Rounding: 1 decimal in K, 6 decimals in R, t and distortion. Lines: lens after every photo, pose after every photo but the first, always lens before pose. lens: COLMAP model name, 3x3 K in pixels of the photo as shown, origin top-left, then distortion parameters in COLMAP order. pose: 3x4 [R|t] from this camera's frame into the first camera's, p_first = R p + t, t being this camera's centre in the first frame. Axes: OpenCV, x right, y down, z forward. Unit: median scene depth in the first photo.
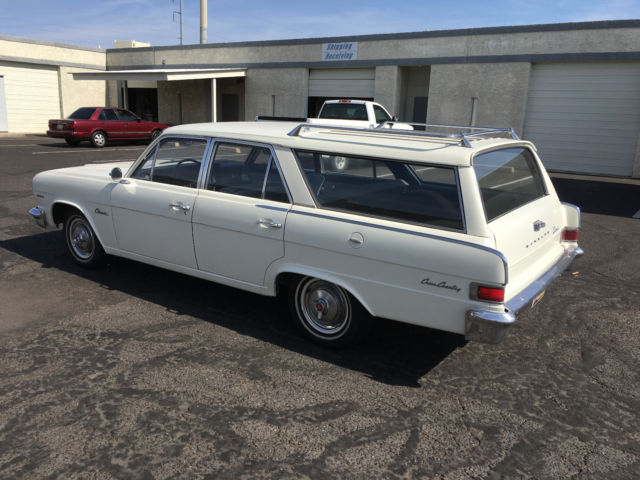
lens RADIAL K [[546.0, 0, 317.1], [0, 546.0, 239.5], [0, 0, 1]] dist [0.085392, -0.123274]
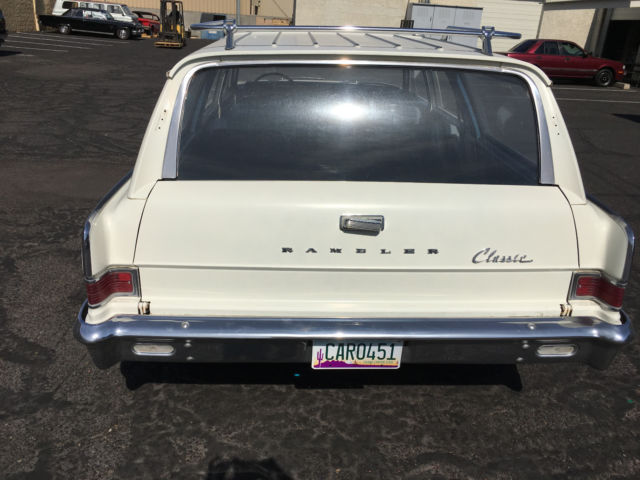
lens RADIAL K [[546.0, 0, 317.1], [0, 546.0, 239.5], [0, 0, 1]] dist [0.085392, -0.123274]
pose [[0.621250, 0.281586, -0.731272, 0.588716], [-0.208143, 0.958980, 0.192441, -0.078689], [0.755464, 0.032655, 0.654376, 0.514686]]
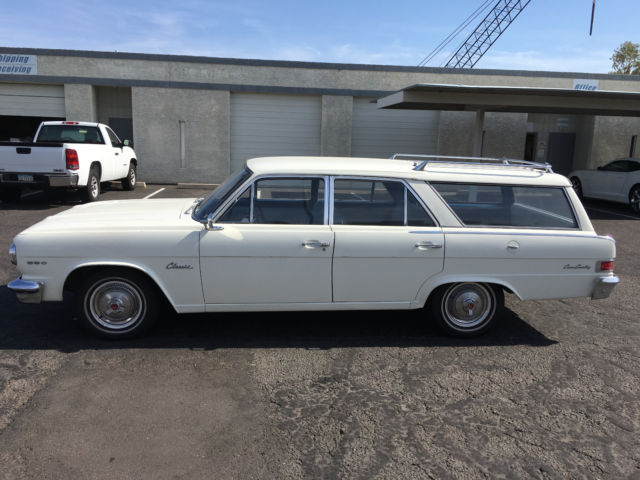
lens RADIAL K [[546.0, 0, 317.1], [0, 546.0, 239.5], [0, 0, 1]] dist [0.085392, -0.123274]
pose [[0.752693, -0.128221, 0.645766, -0.855634], [0.146960, 0.988825, 0.025045, -0.088870], [-0.641761, 0.076050, 0.763125, 0.210529]]
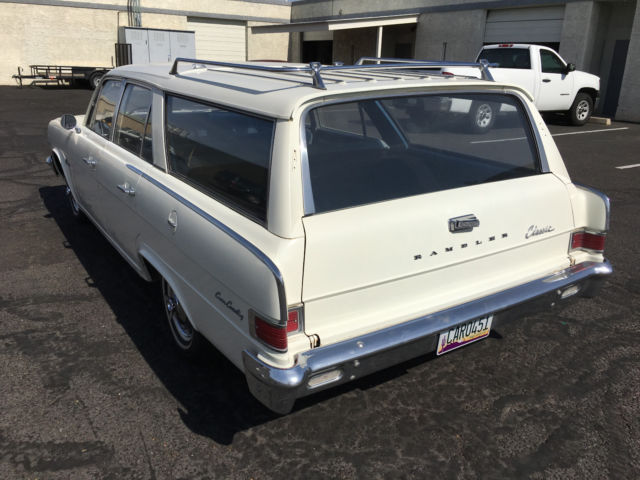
lens RADIAL K [[546.0, 0, 317.1], [0, 546.0, 239.5], [0, 0, 1]] dist [0.085392, -0.123274]
pose [[0.930623, 0.100764, -0.351833, 0.368993], [-0.073543, 0.993229, 0.089932, -0.040234], [0.358513, -0.057818, 0.931733, 0.302927]]
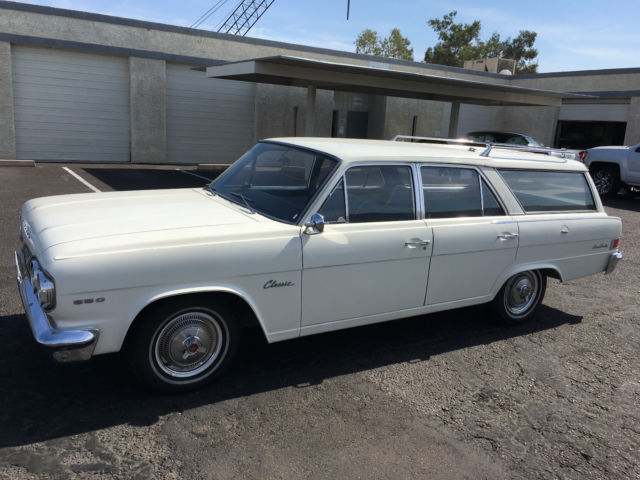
lens RADIAL K [[546.0, 0, 317.1], [0, 546.0, 239.5], [0, 0, 1]] dist [0.085392, -0.123274]
pose [[0.387657, -0.201318, 0.899552, -1.053084], [0.164227, 0.975332, 0.147505, -0.211511], [-0.907057, 0.090549, 0.411156, 0.740803]]
